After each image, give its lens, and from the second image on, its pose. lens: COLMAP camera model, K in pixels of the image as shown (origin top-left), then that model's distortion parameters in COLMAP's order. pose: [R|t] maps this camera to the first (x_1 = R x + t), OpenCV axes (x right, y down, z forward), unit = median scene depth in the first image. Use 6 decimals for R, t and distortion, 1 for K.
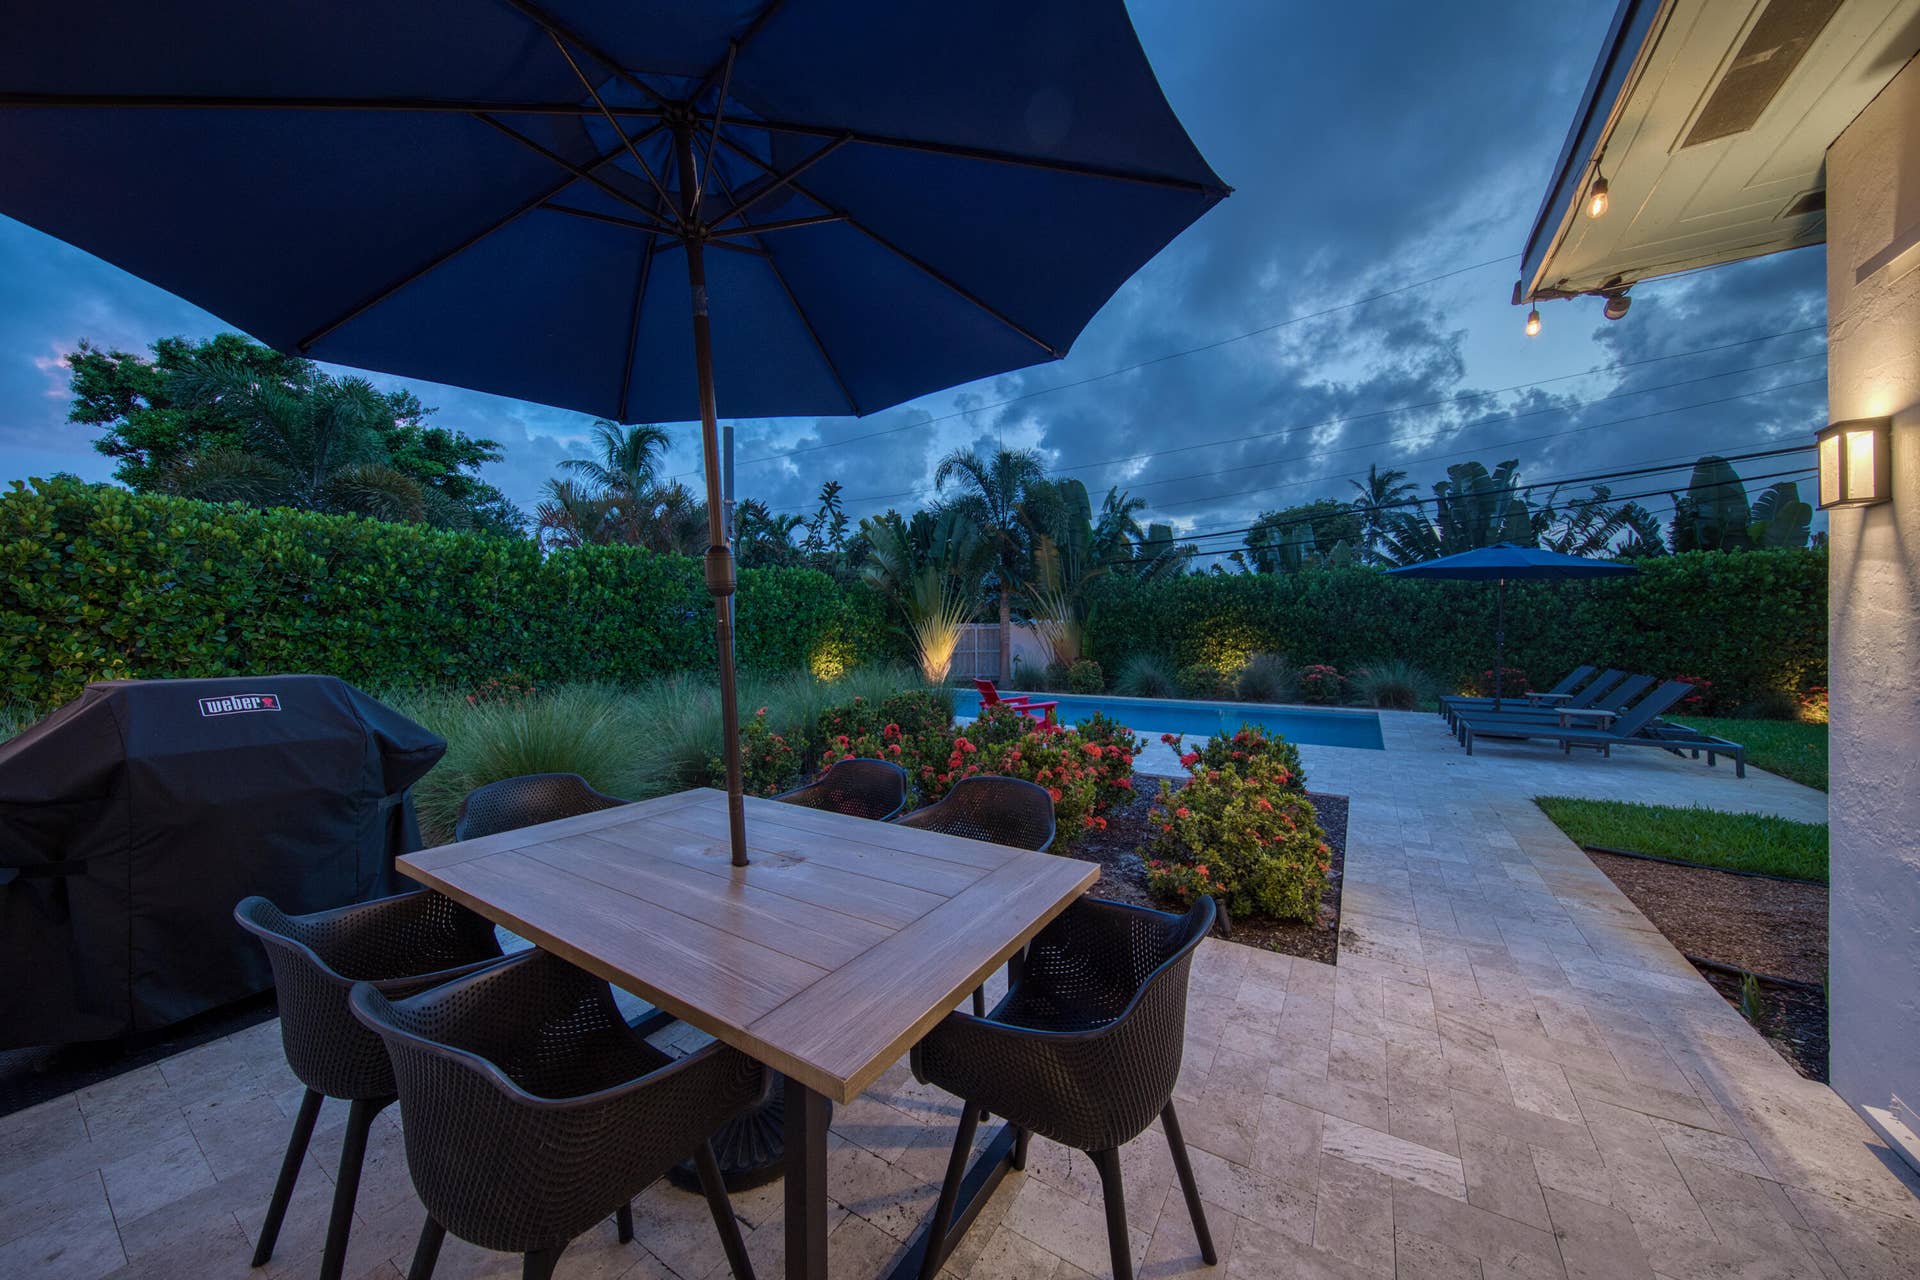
lens RADIAL K [[648.1, 0, 961.5], [0, 648.1, 629.0], [0, 0, 1]] dist [-0.000600, -0.004223]
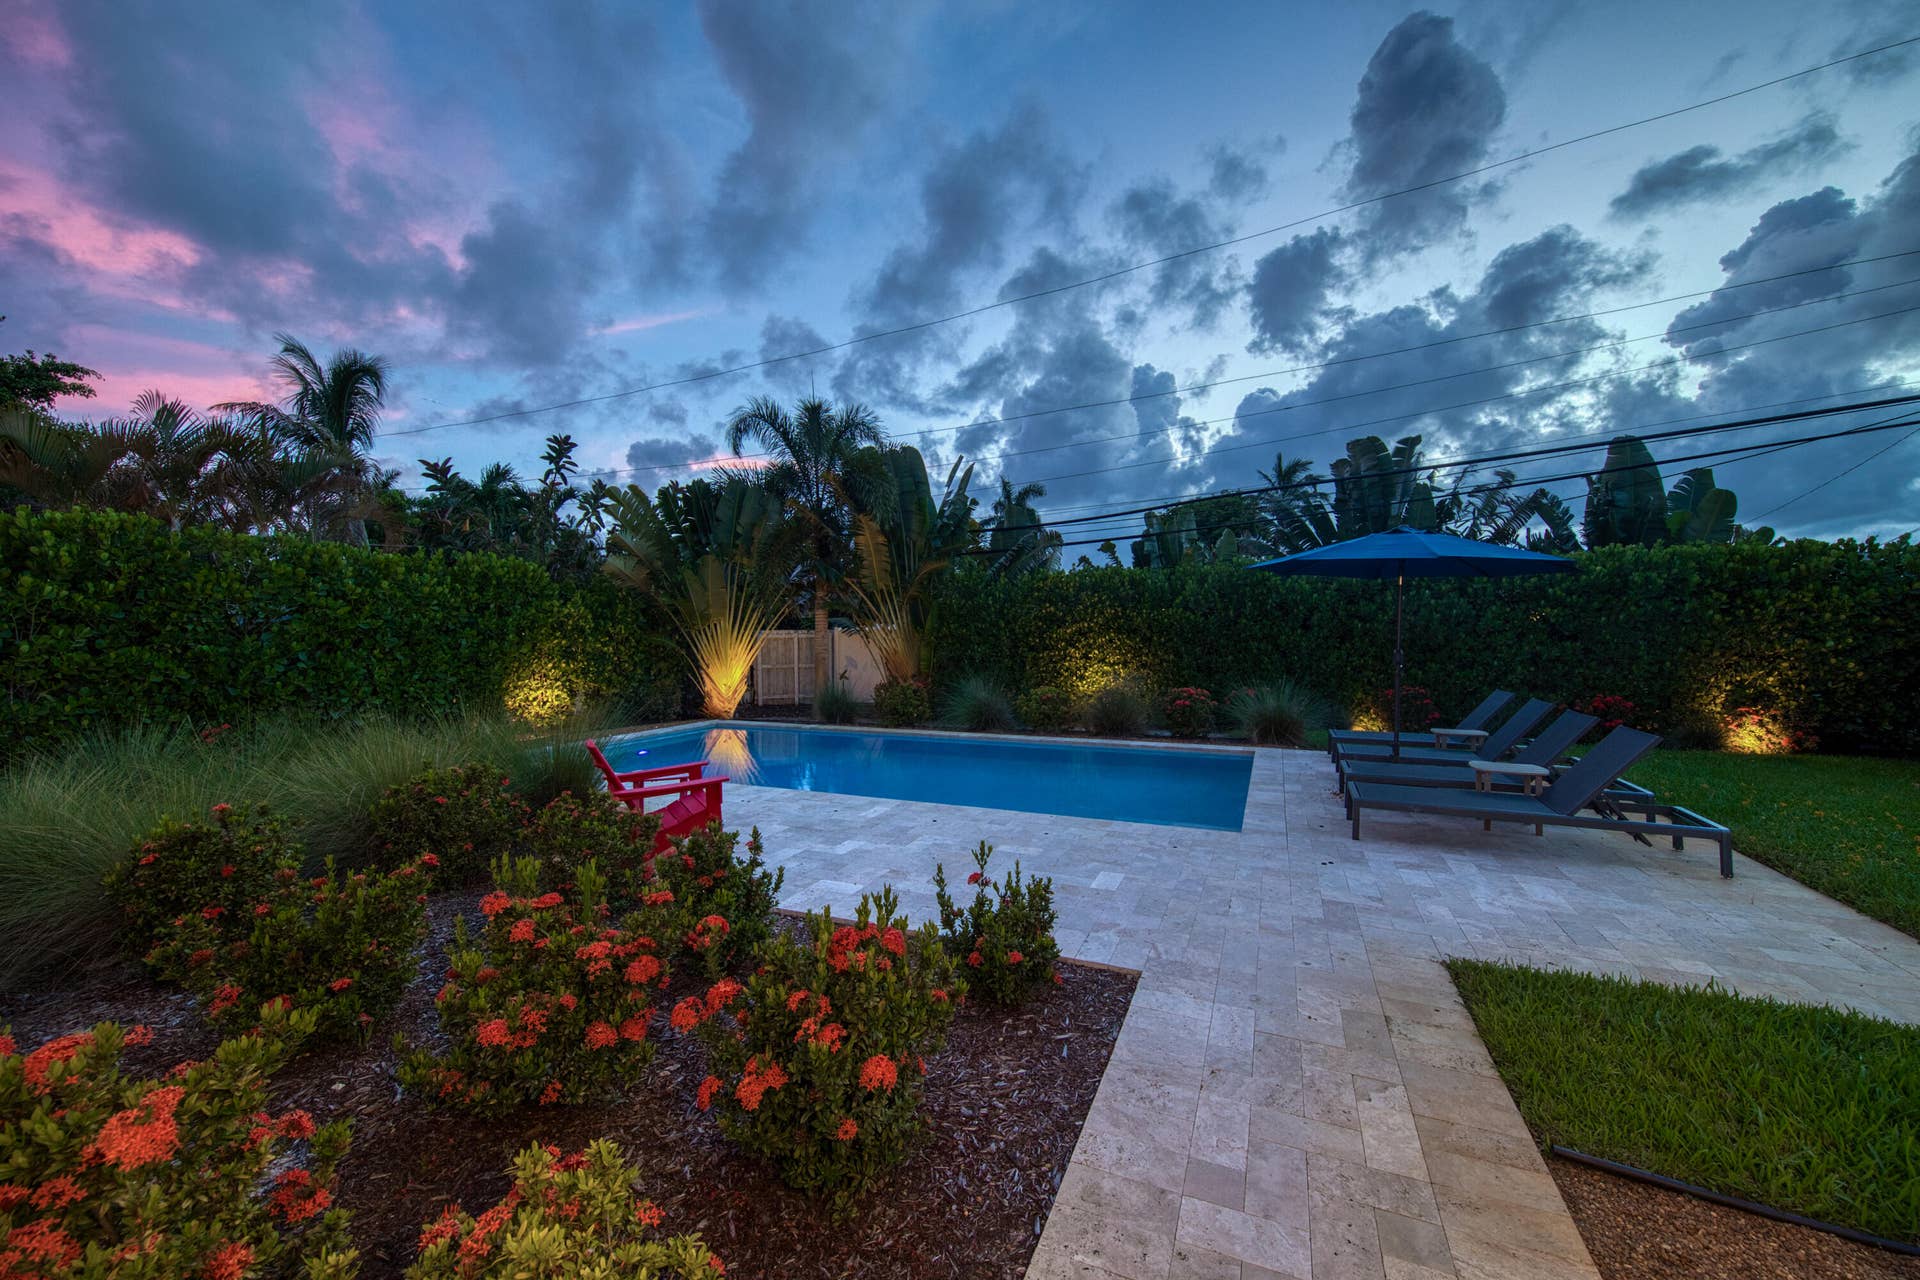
lens RADIAL K [[732.2, 0, 962.6], [0, 732.2, 630.8], [0, 0, 1]] dist [0.001706, -0.002510]
pose [[0.988566, -0.003598, 0.150748, 0.126324], [0.003670, 0.999993, -0.000203, -0.010067], [-0.150746, 0.000754, 0.988572, 0.146451]]
